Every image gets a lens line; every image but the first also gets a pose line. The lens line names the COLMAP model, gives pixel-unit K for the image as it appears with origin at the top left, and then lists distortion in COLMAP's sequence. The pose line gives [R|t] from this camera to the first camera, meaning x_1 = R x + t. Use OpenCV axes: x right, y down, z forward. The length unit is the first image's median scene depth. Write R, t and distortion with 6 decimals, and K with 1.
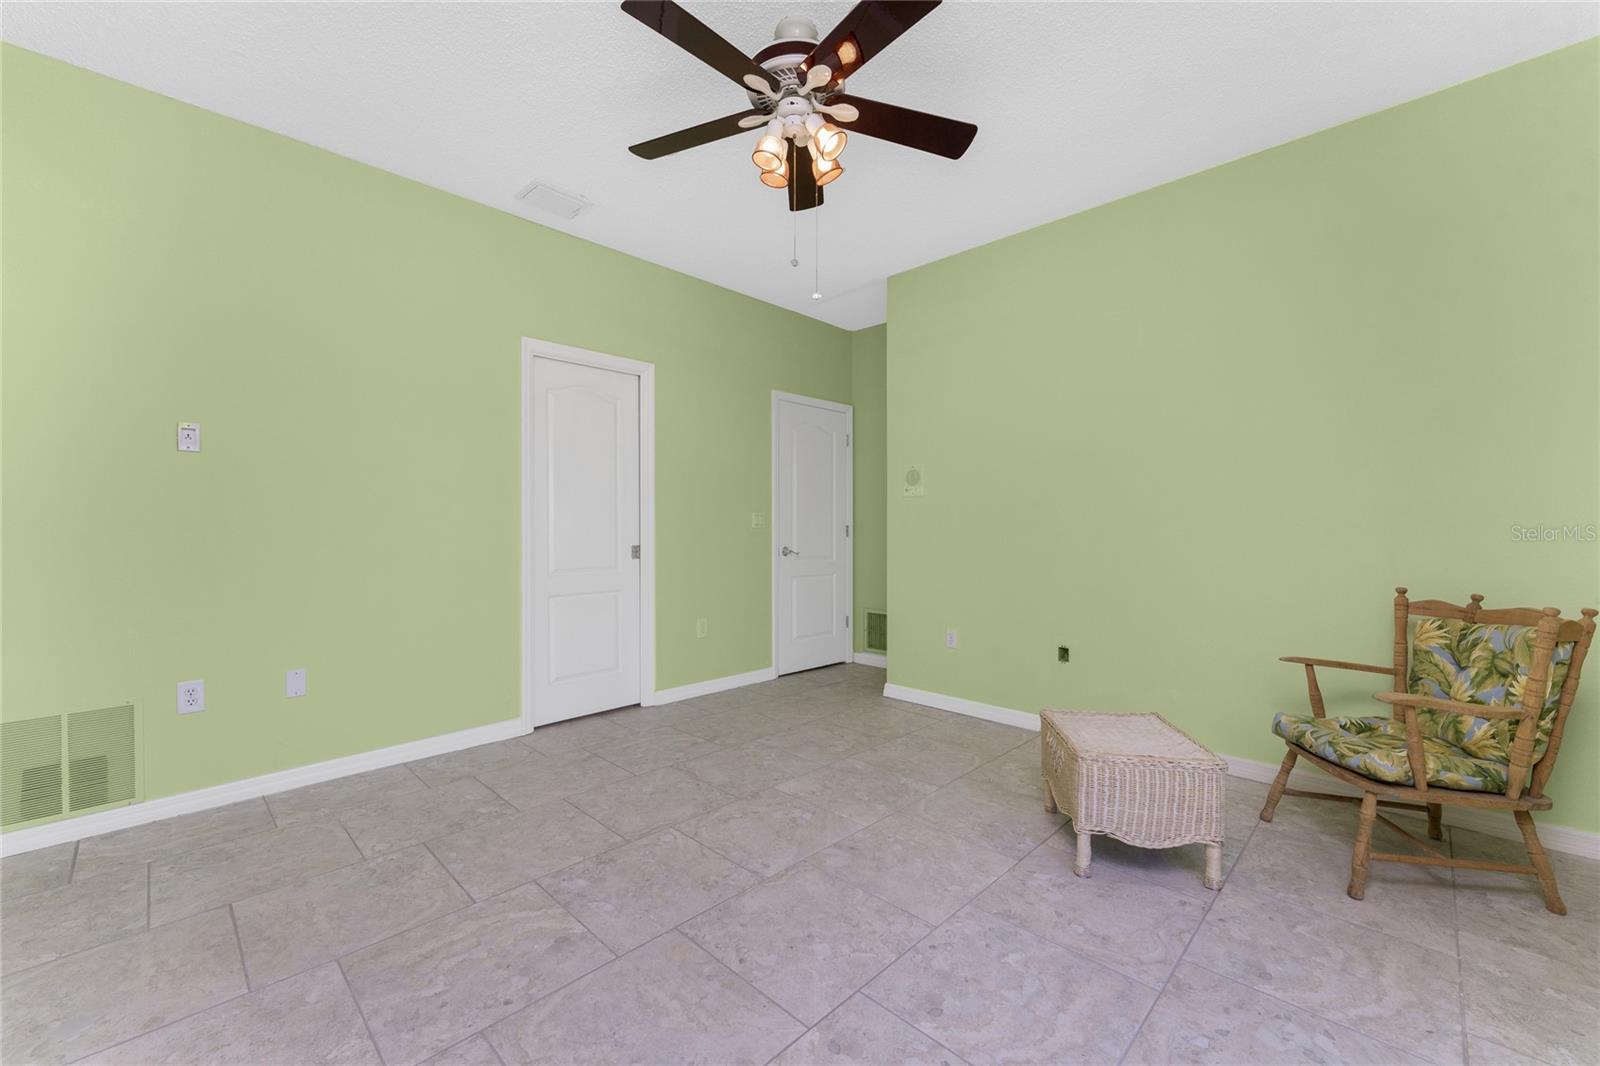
lens RADIAL K [[650.8, 0, 780.8], [0, 650.8, 533.5], [0, 0, 1]] dist [0.000009, -0.000264]
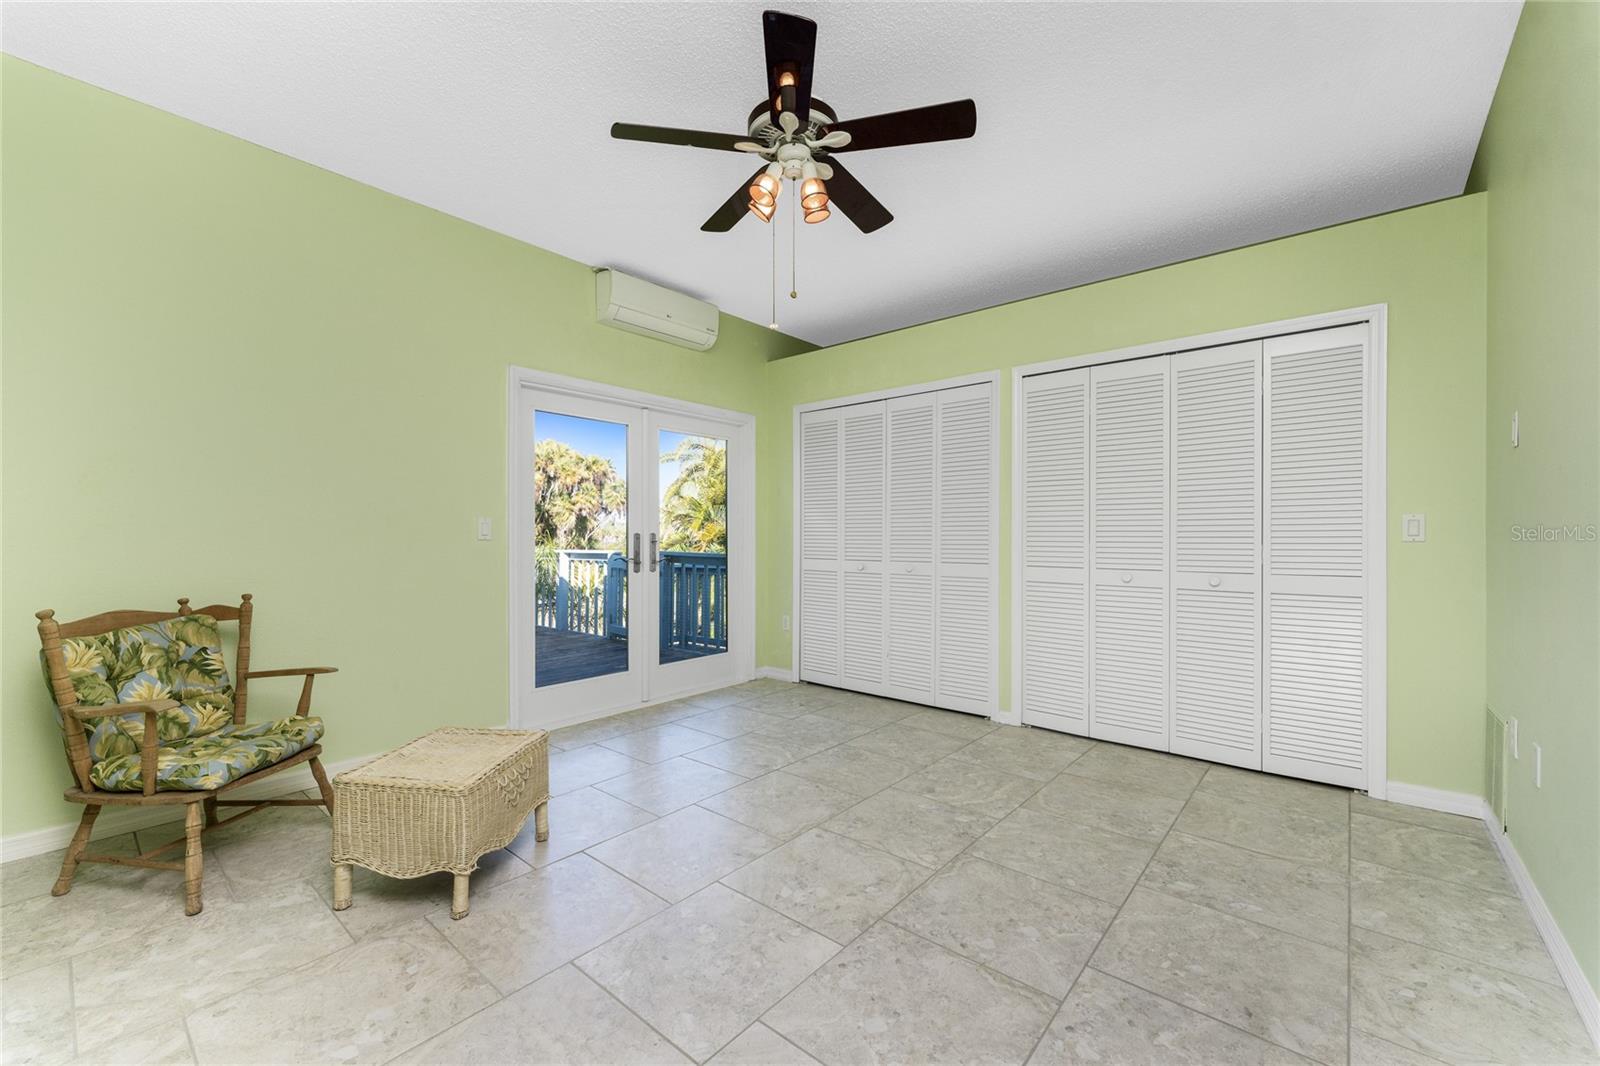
lens RADIAL K [[650.8, 0, 780.8], [0, 650.8, 533.5], [0, 0, 1]] dist [0.000009, -0.000264]
pose [[-0.997877, -0.000382, -0.065124, 0.109315], [-0.000515, 0.999998, 0.002037, -0.014980], [0.065123, 0.002066, -0.997875, 1.984759]]
